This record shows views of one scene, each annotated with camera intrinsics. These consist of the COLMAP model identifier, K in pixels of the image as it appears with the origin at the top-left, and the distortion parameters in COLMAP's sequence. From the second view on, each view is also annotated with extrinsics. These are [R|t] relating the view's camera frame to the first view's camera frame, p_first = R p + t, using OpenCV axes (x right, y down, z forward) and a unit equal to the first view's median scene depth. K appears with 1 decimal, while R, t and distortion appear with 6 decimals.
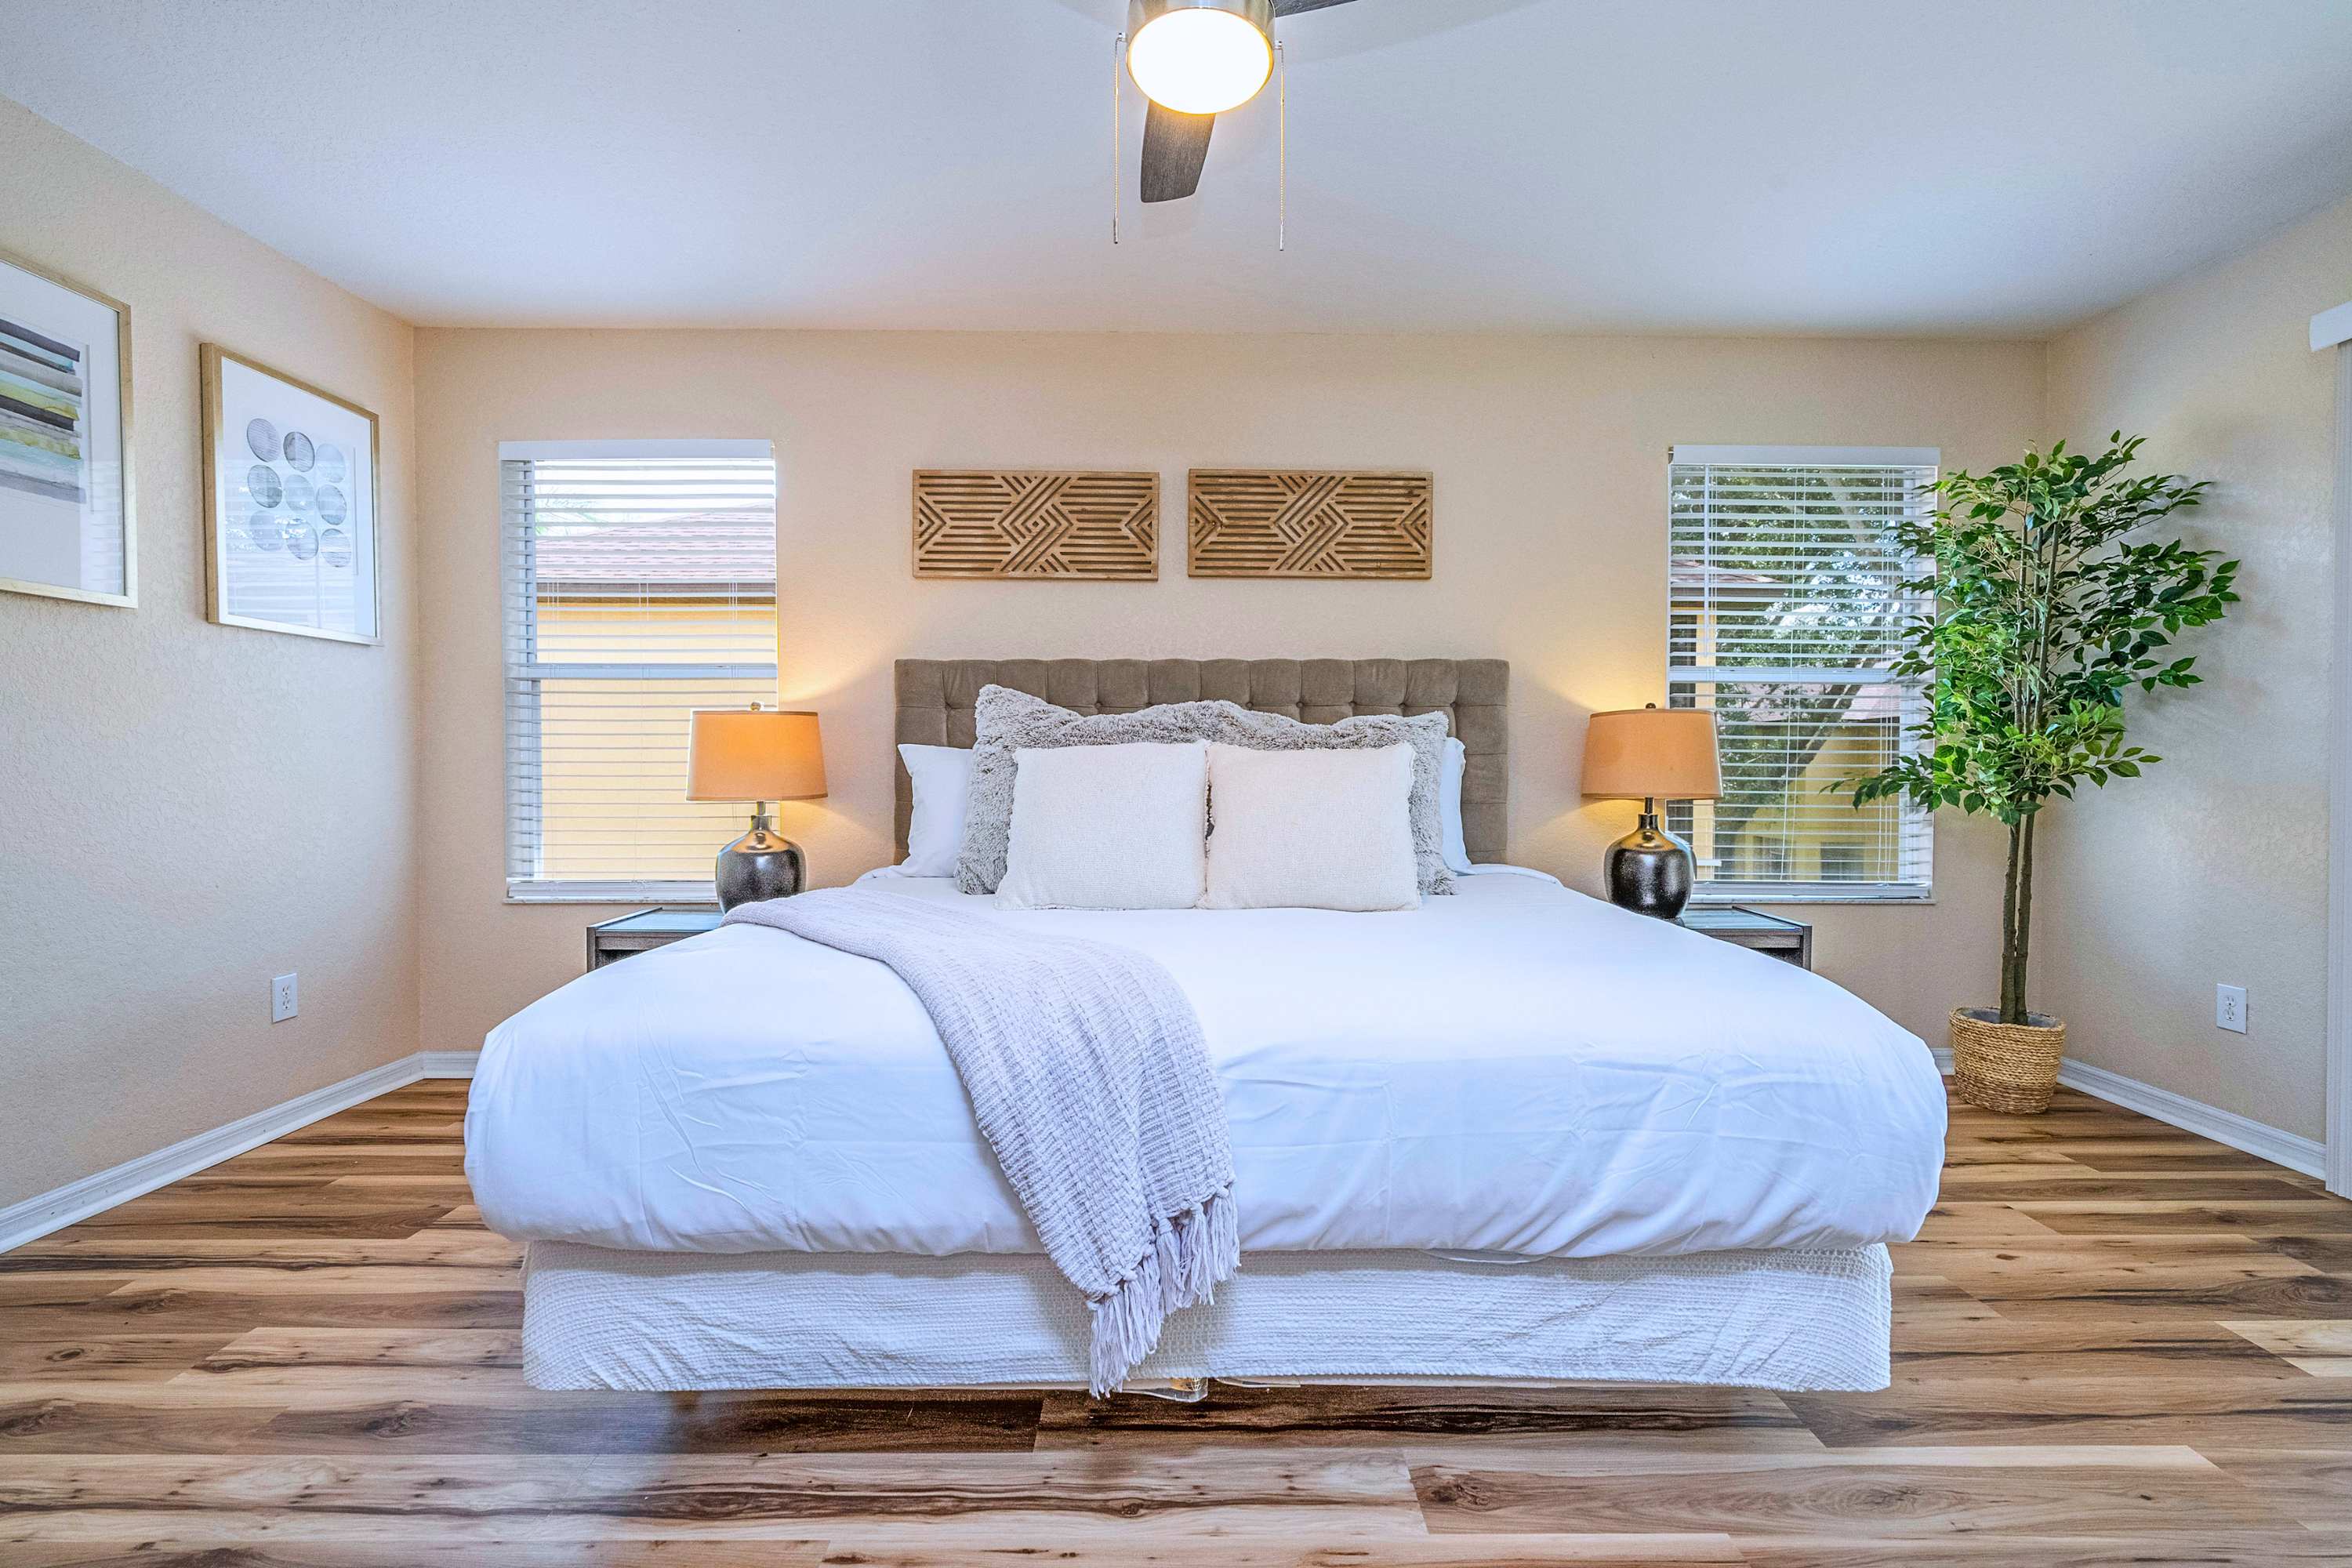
lens RADIAL K [[1061.6, 0, 1176.0], [0, 1061.6, 784.0], [0, 0, 1]] dist [0.000024, -0.000137]
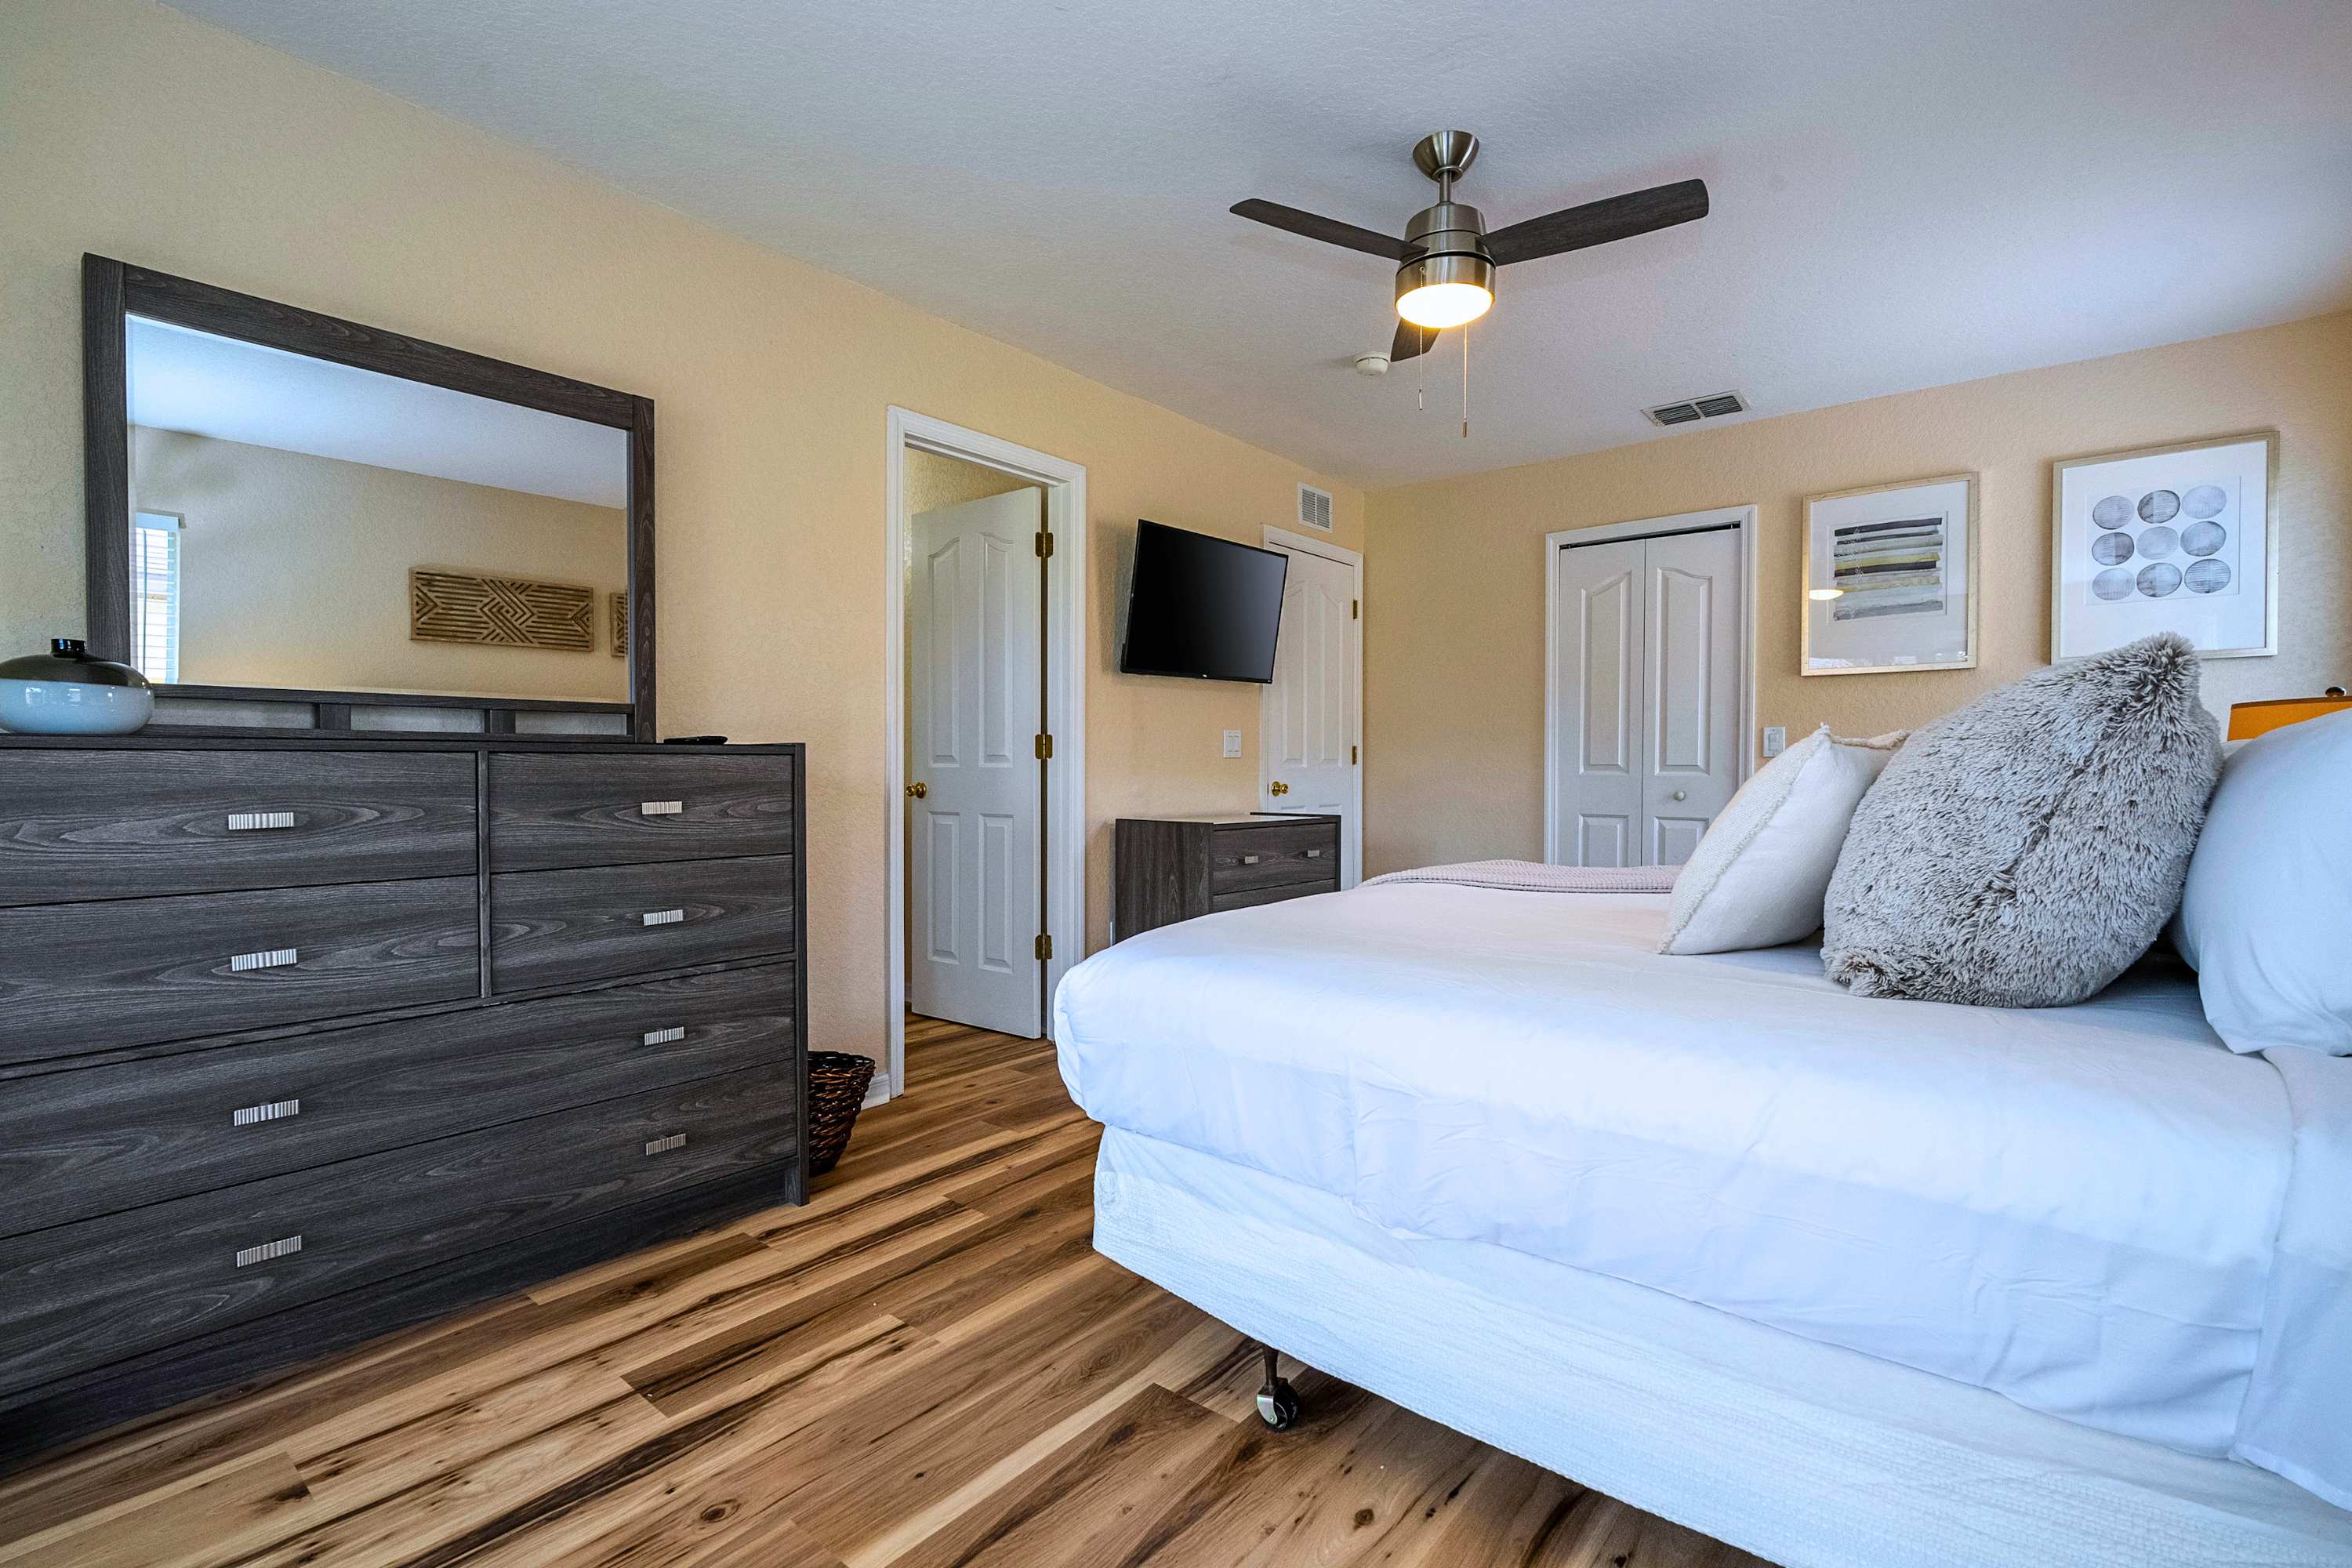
lens RADIAL K [[1061.6, 0, 1176.0], [0, 1061.6, 784.0], [0, 0, 1]] dist [0.000024, -0.000137]
pose [[-0.660639, 0.005716, -0.750682, 0.994162], [-0.017952, 0.999565, 0.023410, -0.011479], [0.750489, 0.028942, -0.660249, 1.208858]]
